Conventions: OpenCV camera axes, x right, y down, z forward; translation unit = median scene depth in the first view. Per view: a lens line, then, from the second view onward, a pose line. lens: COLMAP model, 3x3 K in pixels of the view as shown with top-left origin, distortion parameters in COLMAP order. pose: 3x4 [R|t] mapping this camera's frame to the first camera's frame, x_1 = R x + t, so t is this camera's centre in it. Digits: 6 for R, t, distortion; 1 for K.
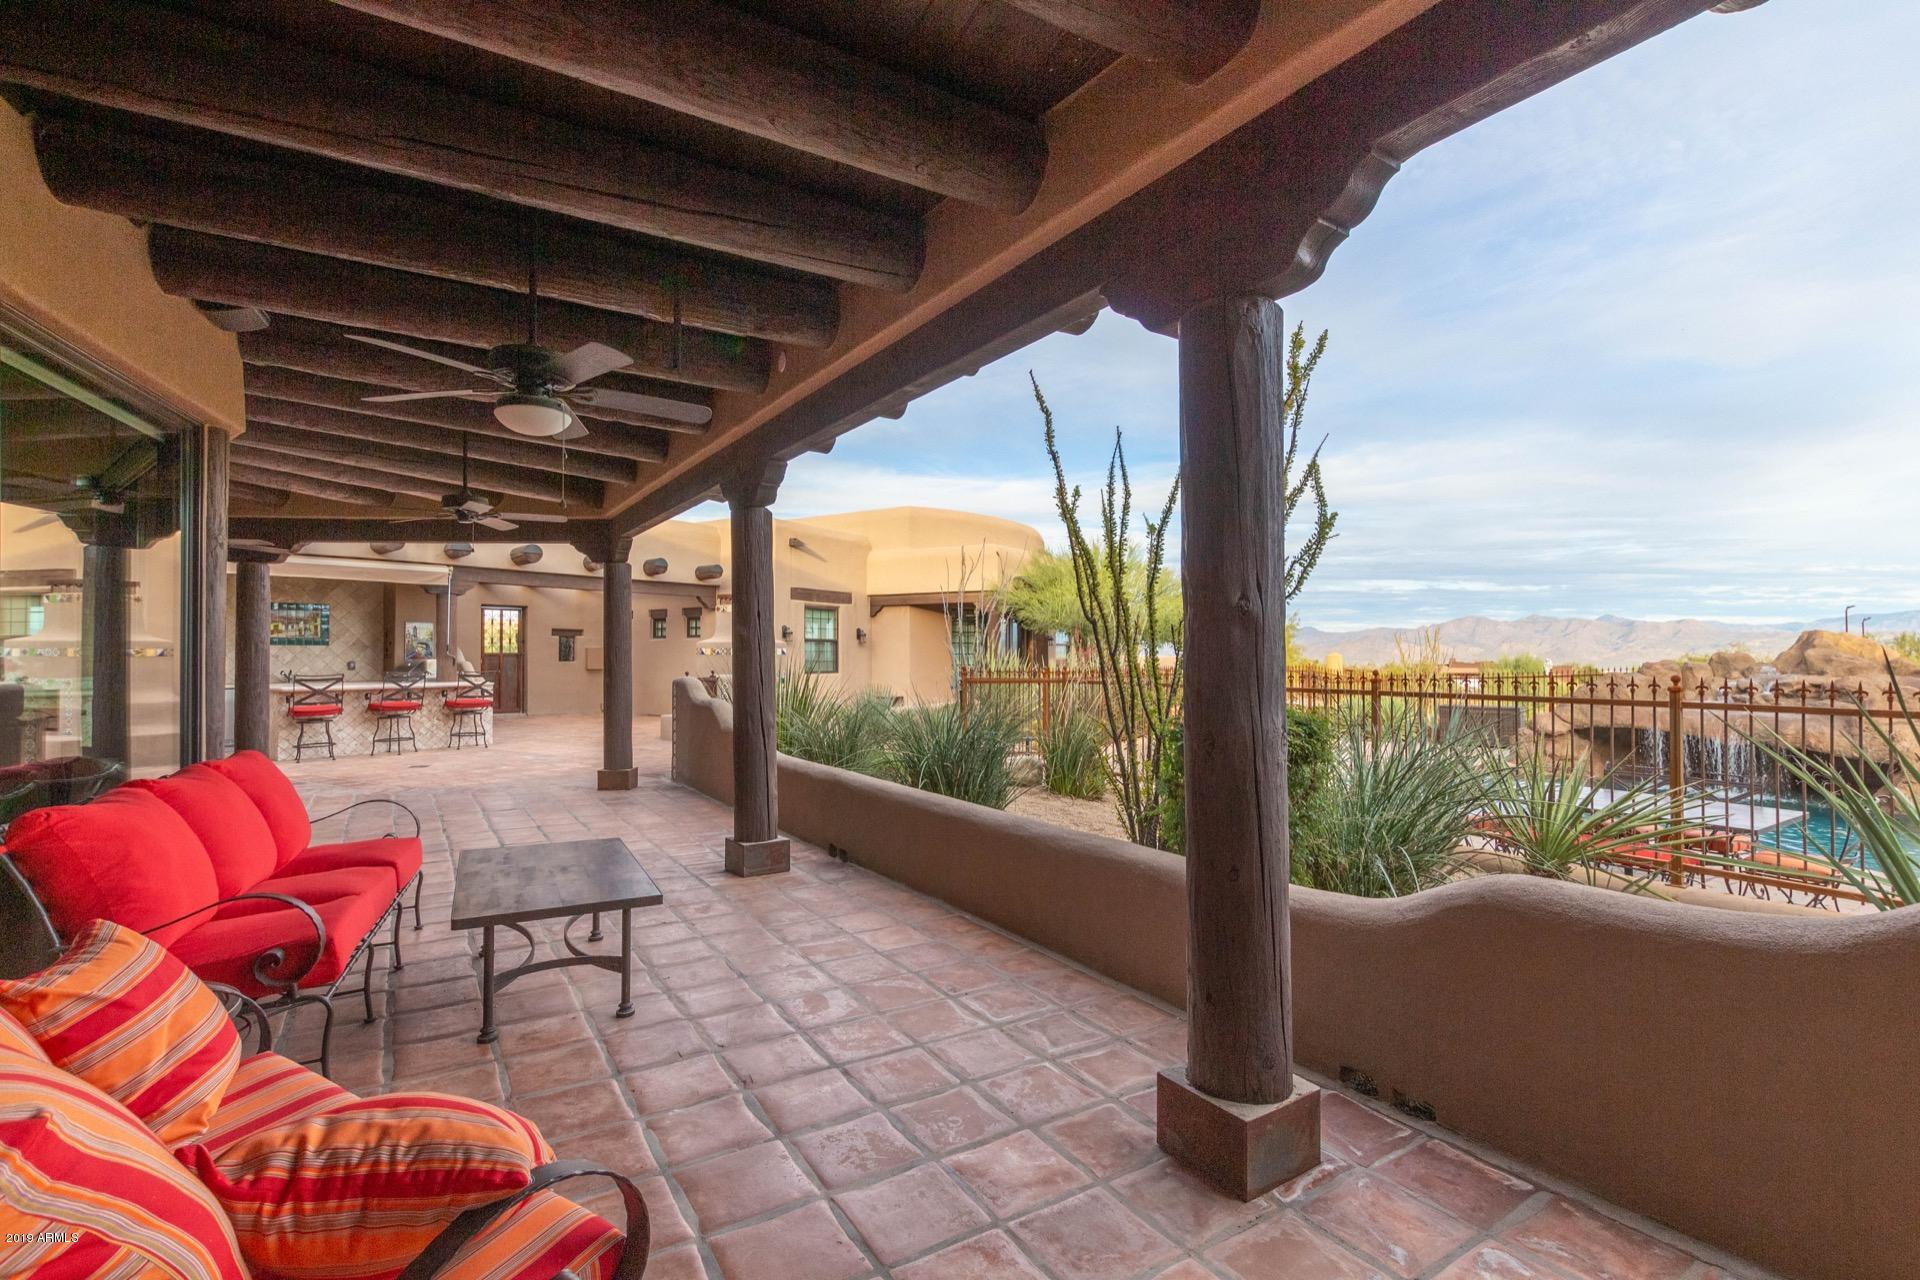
lens RADIAL K [[890.4, 0, 960.0], [0, 890.4, 640.0], [0, 0, 1]] dist [0.000310, -0.000032]
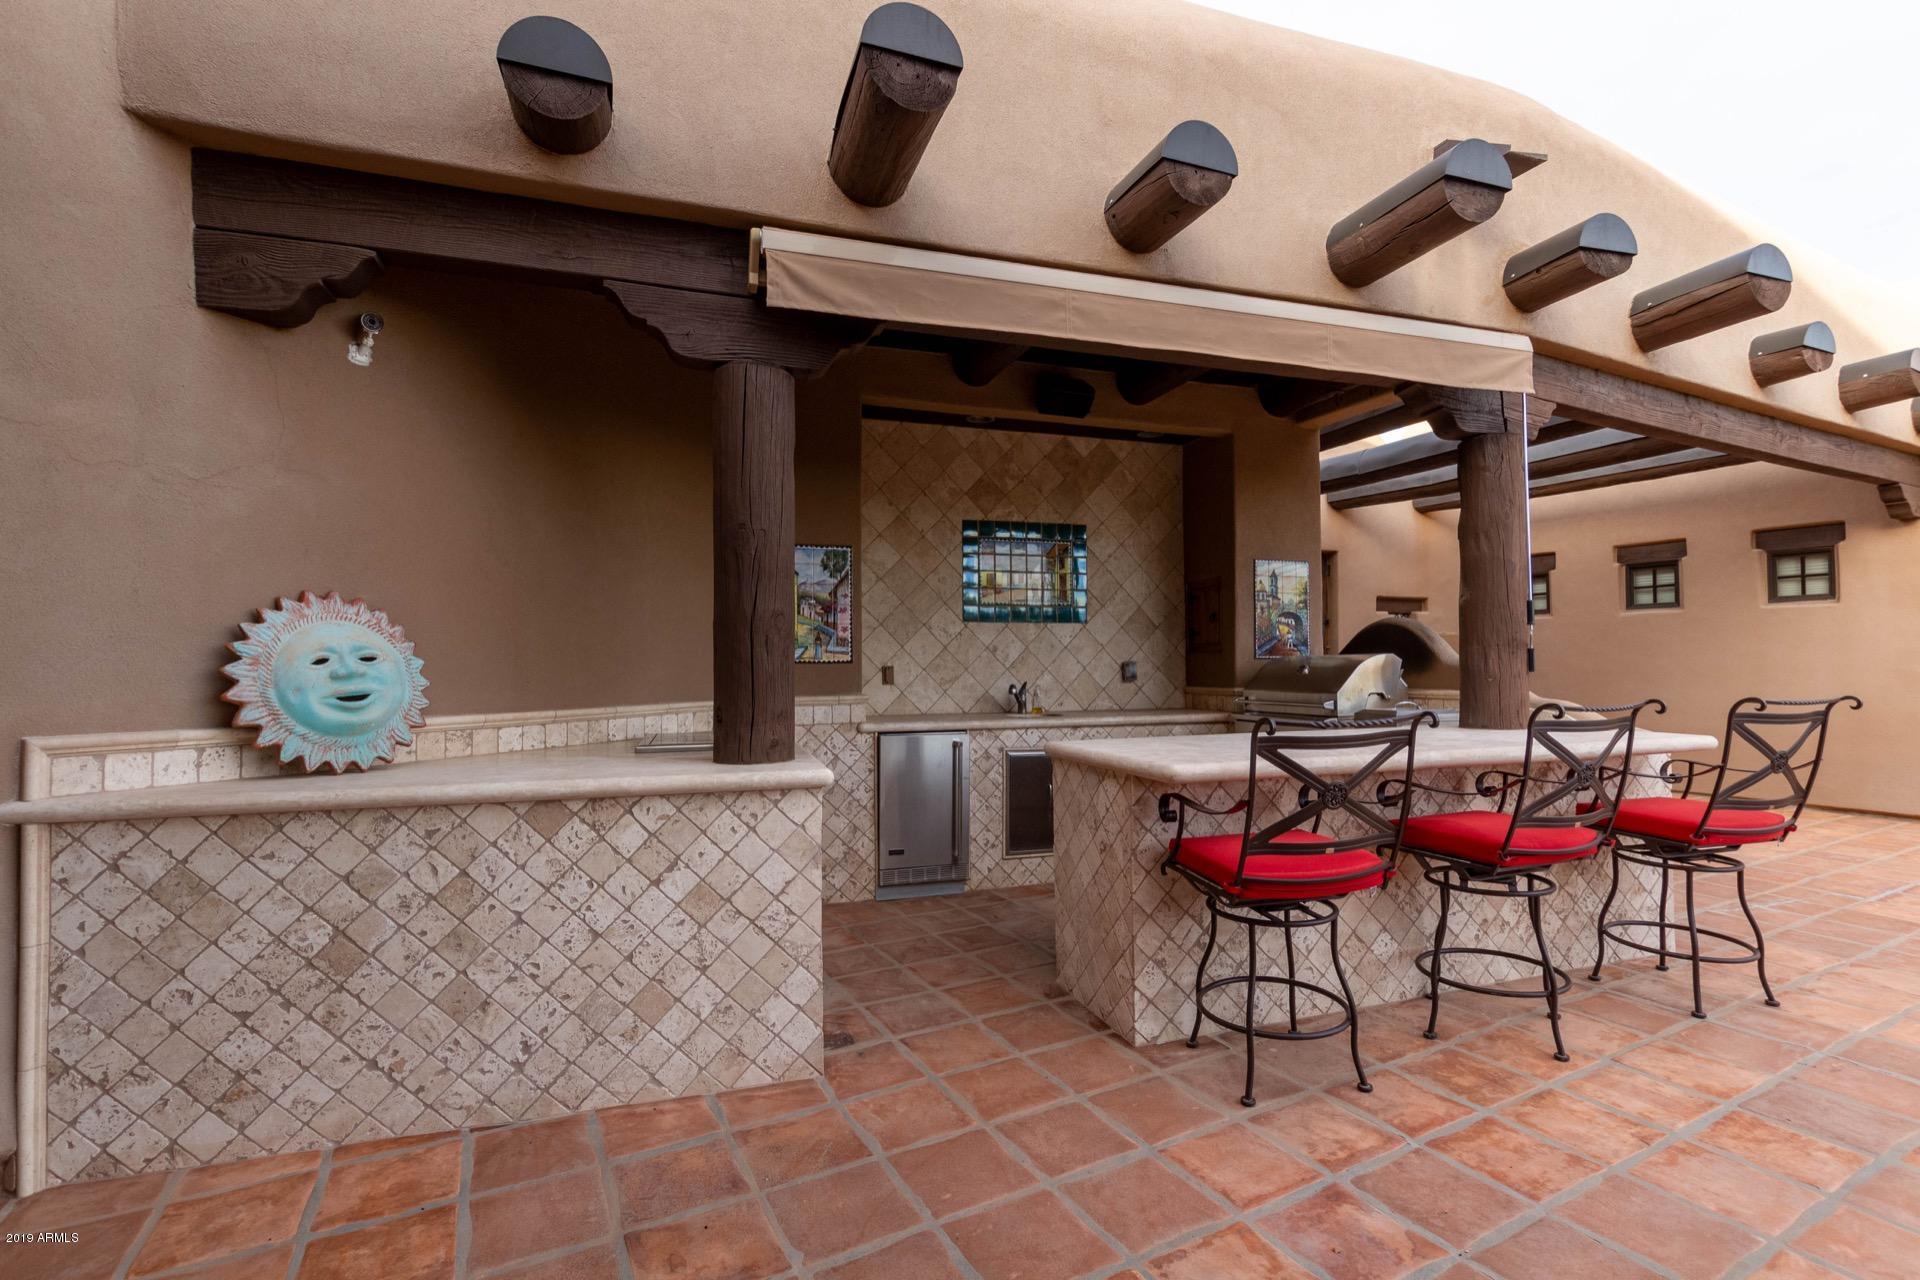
lens RADIAL K [[890.4, 0, 960.0], [0, 890.4, 640.0], [0, 0, 1]] dist [0.000310, -0.000032]
pose [[0.876831, -0.013318, -0.480615, -0.539886], [0.011373, 0.999911, -0.006961, 0.015625], [0.480665, 0.000638, 0.876904, 0.590594]]
